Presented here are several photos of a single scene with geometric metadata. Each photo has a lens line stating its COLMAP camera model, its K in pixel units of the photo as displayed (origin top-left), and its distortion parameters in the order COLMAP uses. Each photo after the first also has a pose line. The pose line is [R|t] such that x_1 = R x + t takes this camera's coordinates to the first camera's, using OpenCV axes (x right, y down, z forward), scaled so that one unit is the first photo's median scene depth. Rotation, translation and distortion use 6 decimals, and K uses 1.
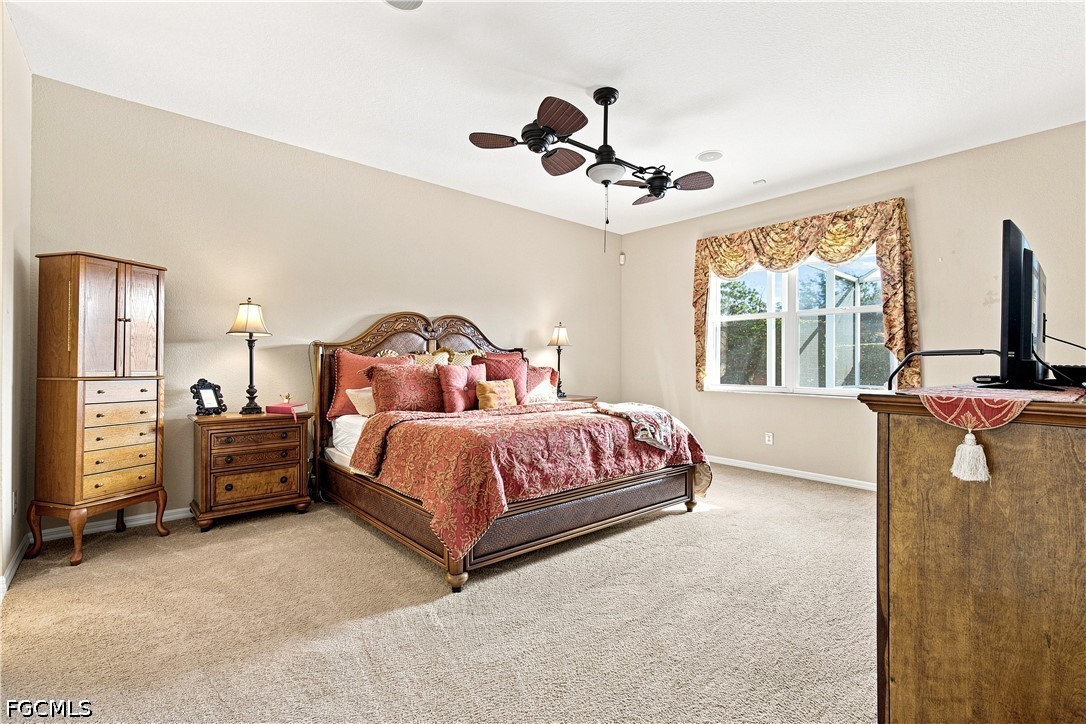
lens RADIAL K [[492.7, 0, 543.5], [0, 492.7, 364.9], [0, 0, 1]] dist [-0.002369, 0.002112]
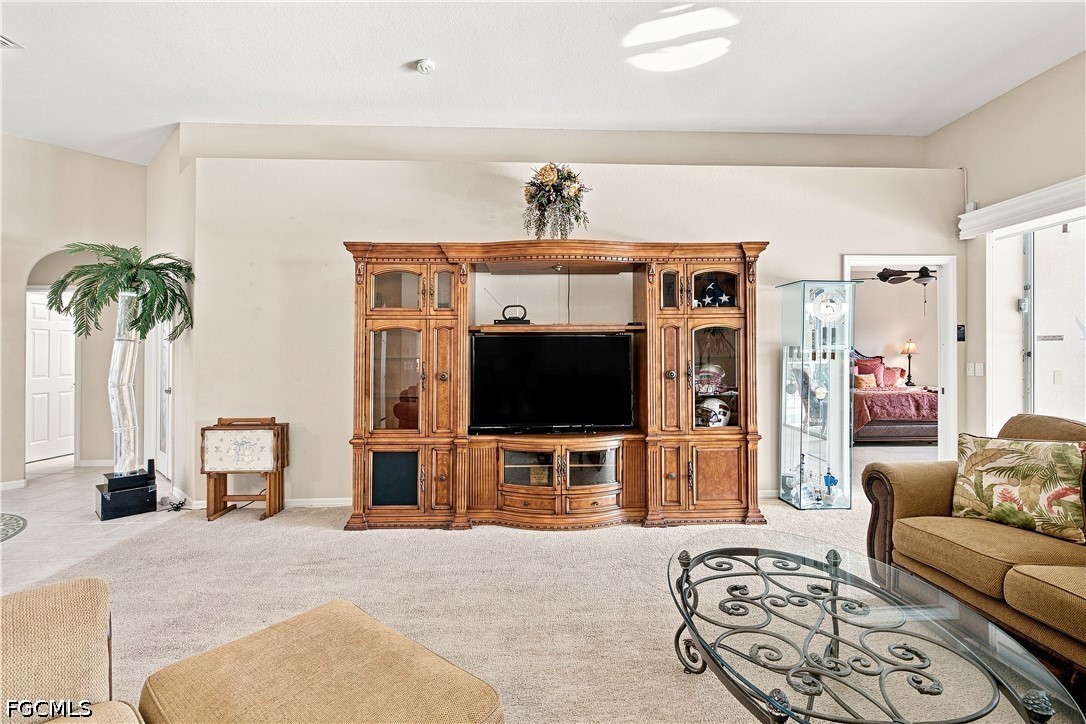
lens RADIAL K [[492.7, 0, 535.6], [0, 492.7, 351.4], [0, 0, 1]] dist [-0.002369, 0.002112]
pose [[0.780465, -0.006920, -0.625161, 0.120104], [-0.000912, 0.999925, -0.012206, -0.037975], [0.625199, 0.010096, 0.780400, -1.488989]]
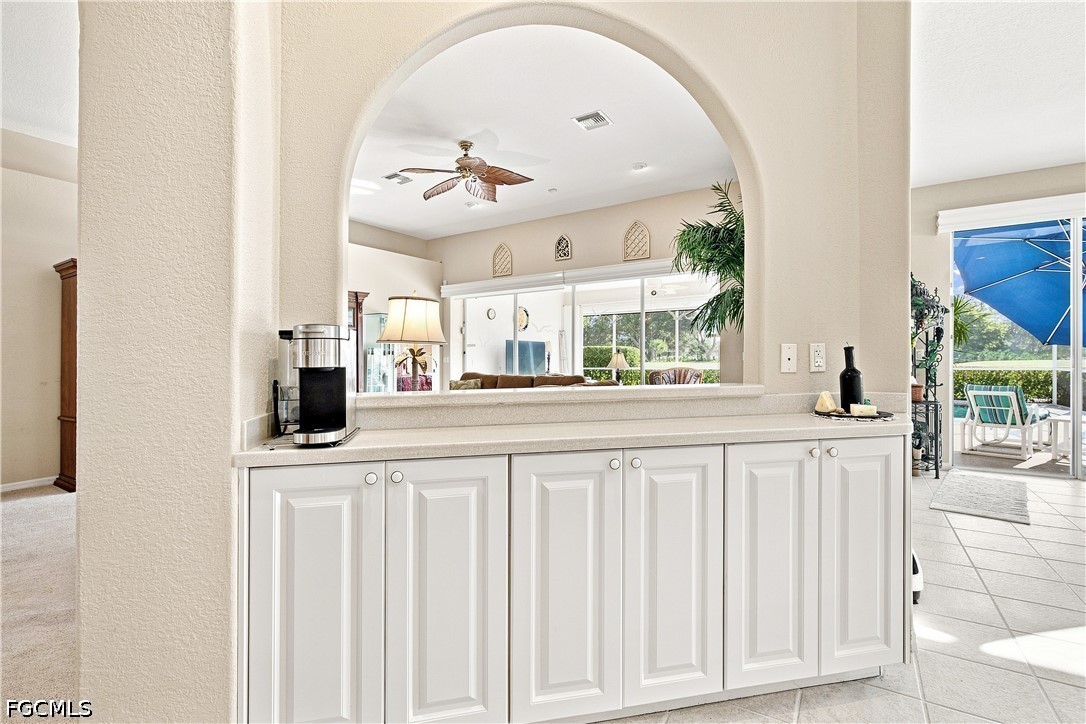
lens RADIAL K [[492.7, 0, 559.0], [0, 492.7, 366.0], [0, 0, 1]] dist [-0.002369, 0.002112]
pose [[0.950125, -0.011023, 0.311675, -0.029045], [0.006192, 0.999845, 0.016486, -0.016064], [-0.311809, -0.013734, 0.950046, -2.438881]]
